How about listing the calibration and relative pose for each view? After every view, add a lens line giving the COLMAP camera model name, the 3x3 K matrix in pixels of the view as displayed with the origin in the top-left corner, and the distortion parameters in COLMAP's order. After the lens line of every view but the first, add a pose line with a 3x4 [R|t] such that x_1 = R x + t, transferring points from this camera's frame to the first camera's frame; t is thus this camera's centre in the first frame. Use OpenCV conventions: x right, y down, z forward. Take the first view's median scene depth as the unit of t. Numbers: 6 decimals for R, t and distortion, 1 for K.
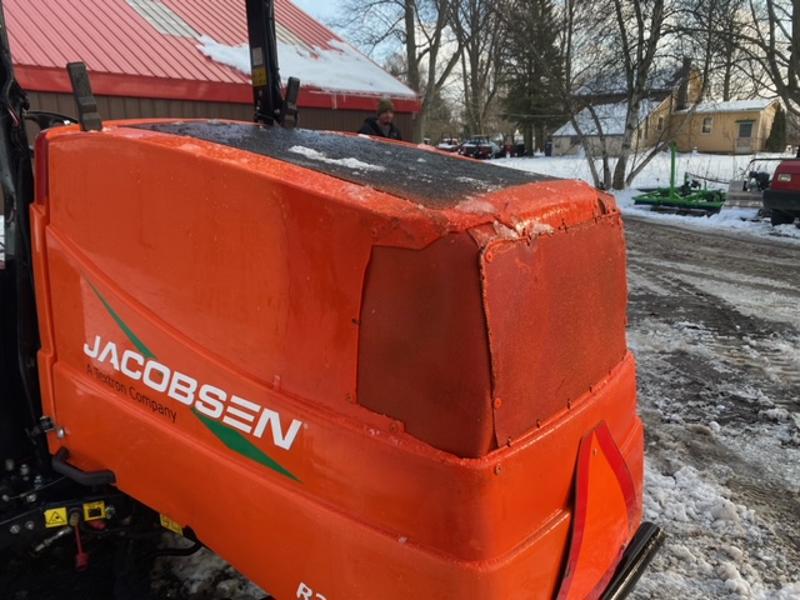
lens RADIAL K [[603.8, 0, 400.0], [0, 603.8, 300.0], [0, 0, 1]] dist [0.012991, 0.001097]
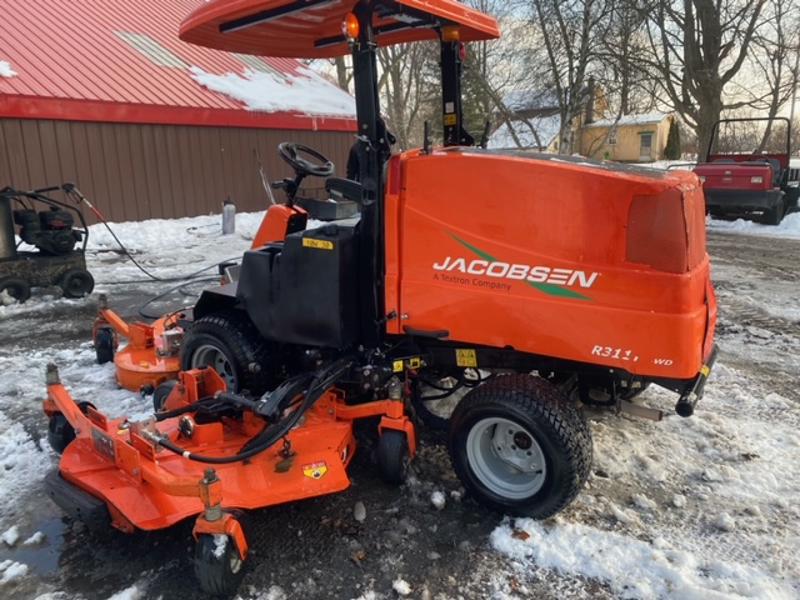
lens RADIAL K [[608.4, 0, 387.2], [0, 608.4, 296.8], [0, 0, 1]] dist [0.016185, 0.001600]
pose [[0.991960, -0.050490, 0.116047, -0.114768], [0.054155, 0.998122, -0.028648, 0.029004], [-0.114383, 0.034702, 0.992830, -0.115261]]
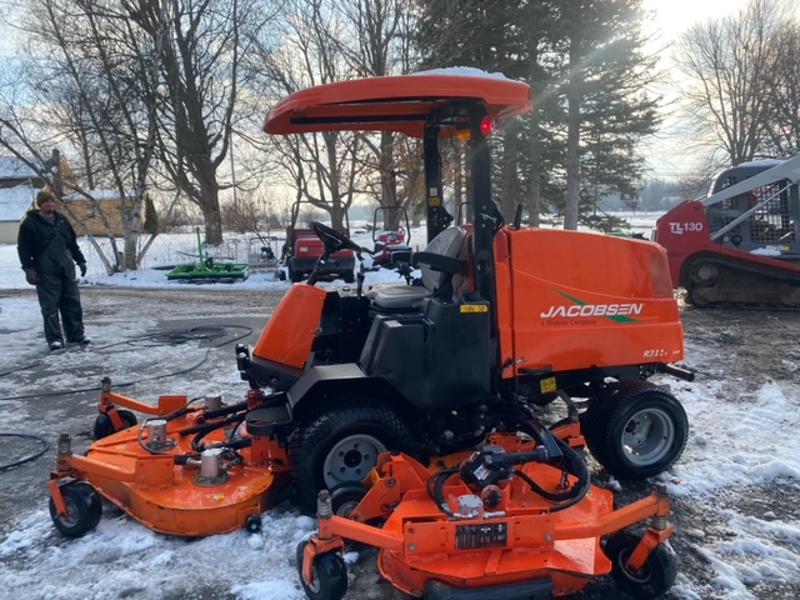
lens RADIAL K [[605.1, 0, 399.8], [0, 605.1, 271.0], [0, 0, 1]] dist [-0.001539, -0.002299]
pose [[0.564985, -0.087161, 0.820484, -0.365215], [0.231262, 0.971275, -0.056068, -0.011515], [-0.792029, 0.221424, 0.568913, 0.002869]]
